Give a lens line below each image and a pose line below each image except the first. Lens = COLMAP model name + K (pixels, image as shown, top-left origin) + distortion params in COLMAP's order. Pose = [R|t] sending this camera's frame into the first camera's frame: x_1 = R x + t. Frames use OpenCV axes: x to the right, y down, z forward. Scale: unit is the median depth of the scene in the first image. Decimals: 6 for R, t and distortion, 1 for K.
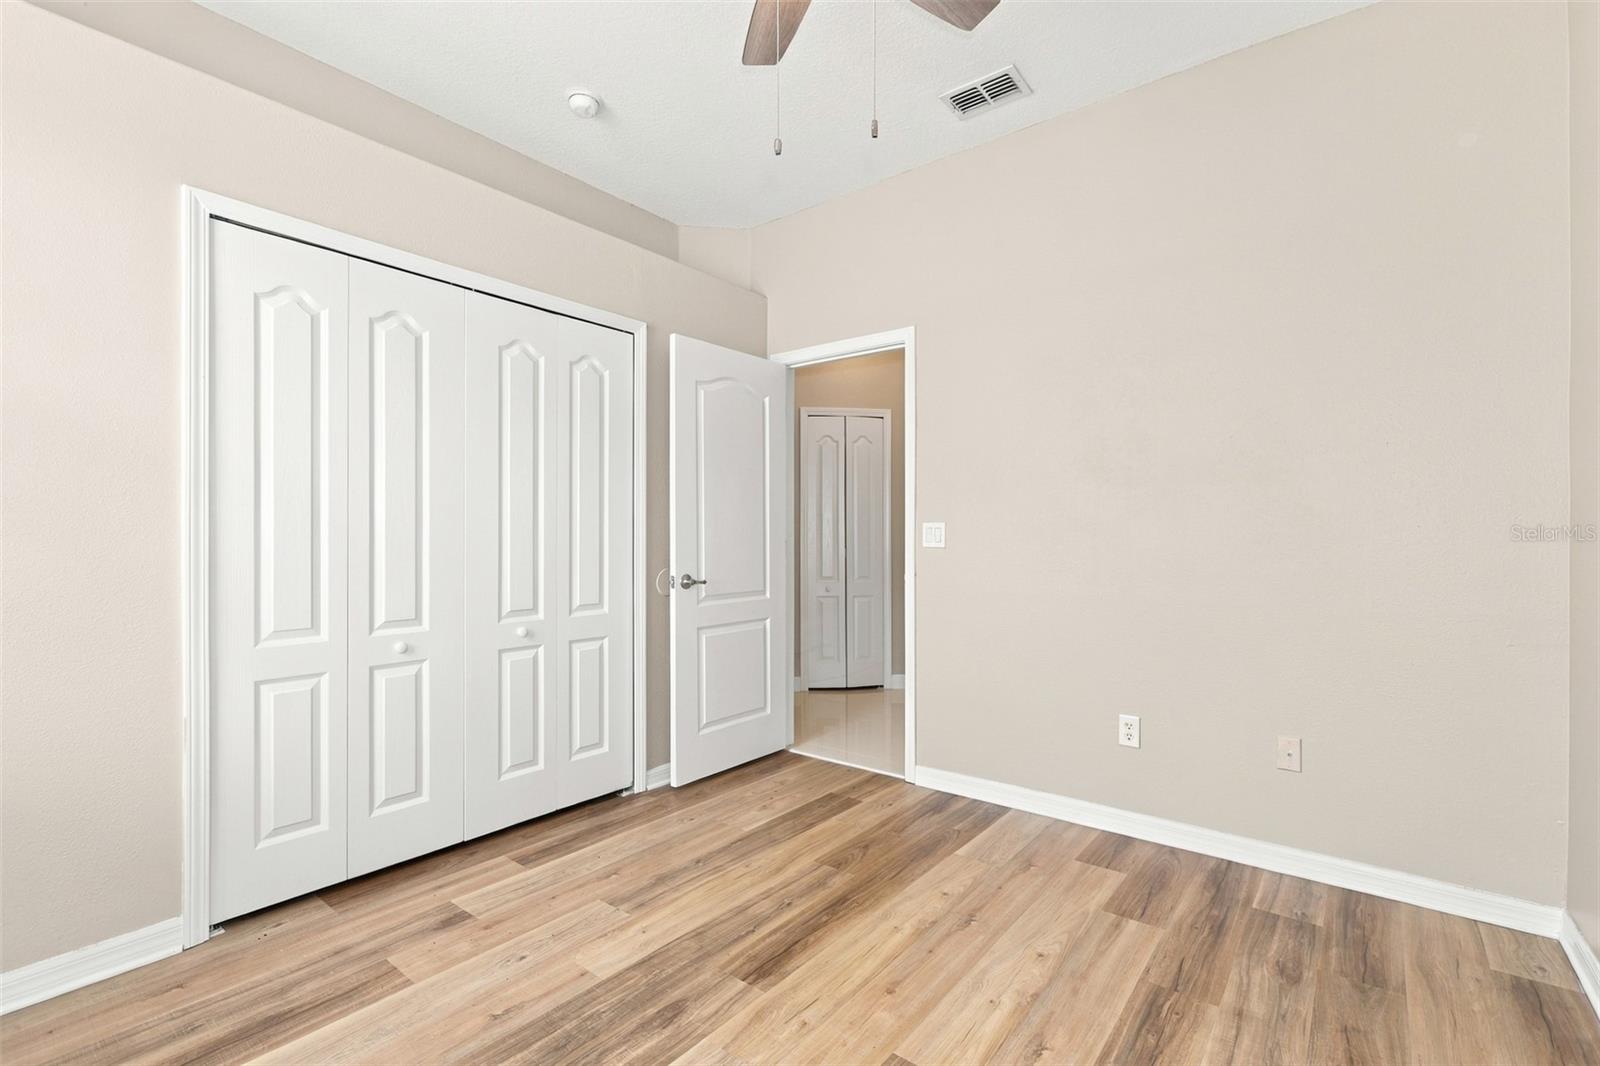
lens RADIAL K [[727.6, 0, 800.6], [0, 727.6, 535.2], [0, 0, 1]] dist [-0.000003, 0.000060]
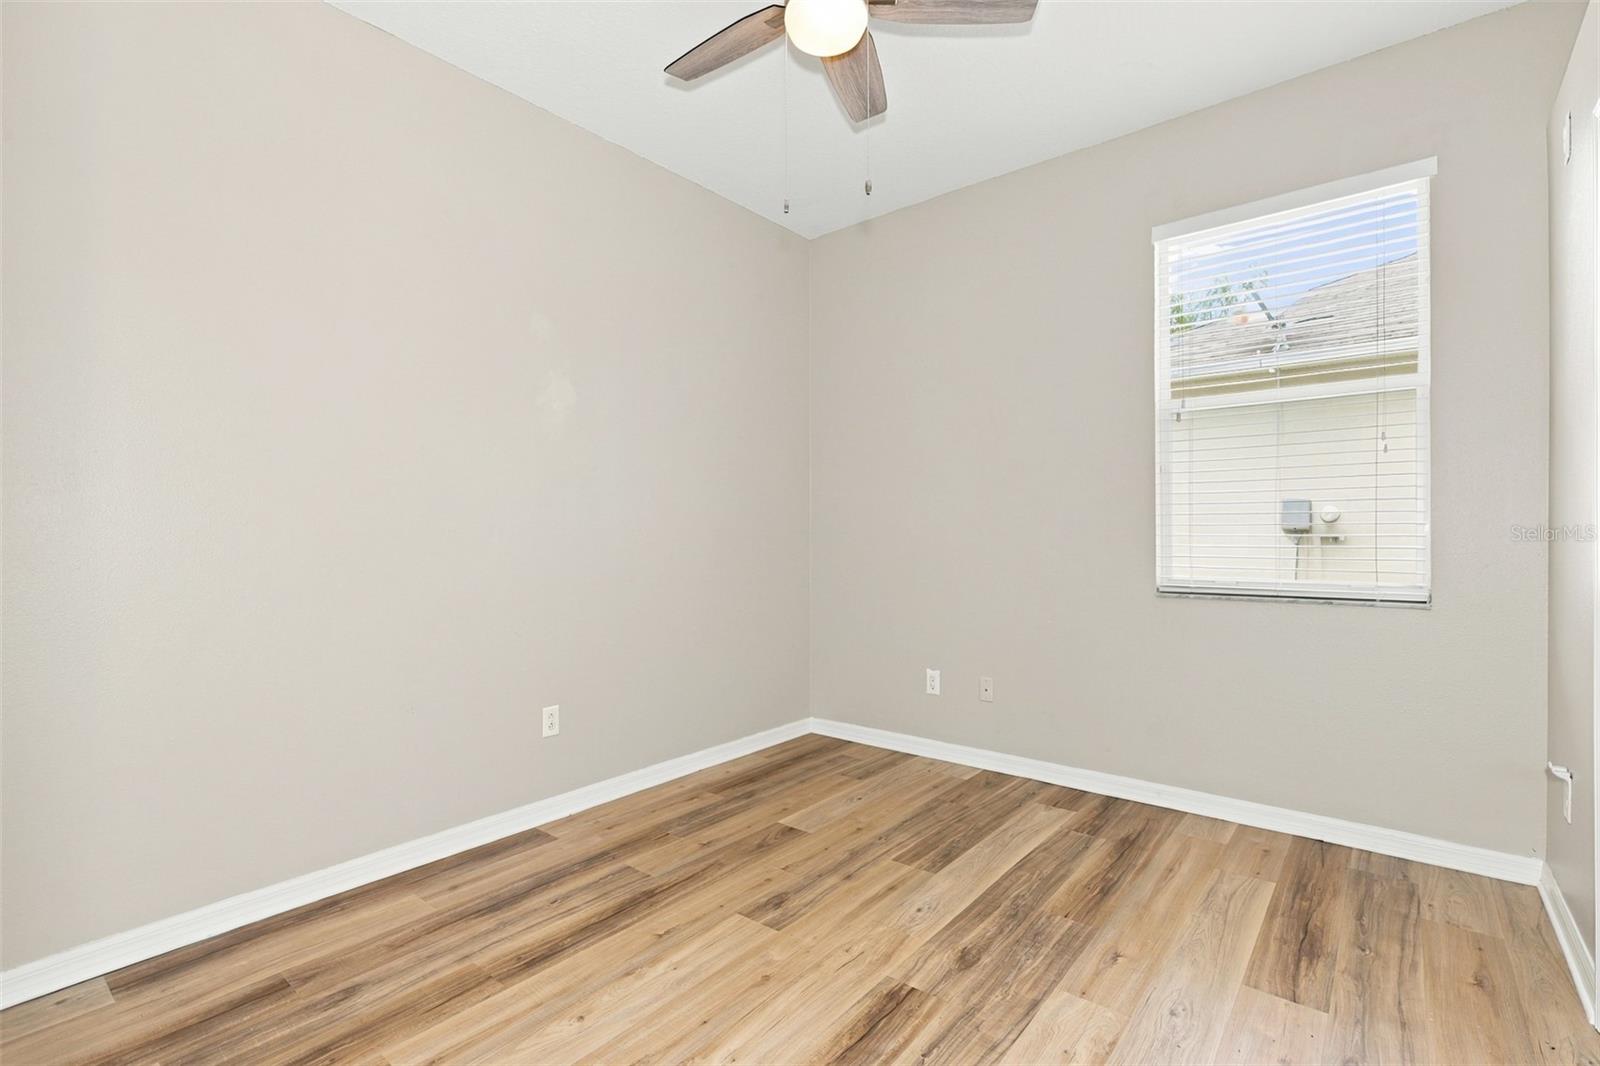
lens RADIAL K [[727.6, 0, 799.9], [0, 727.6, 536.0], [0, 0, 1]] dist [-0.000003, 0.000060]
pose [[-0.999809, 0.006140, 0.018533, 0.052060], [0.006093, 0.999978, -0.002568, 0.005135], [-0.018548, -0.002455, -0.999825, 2.017112]]
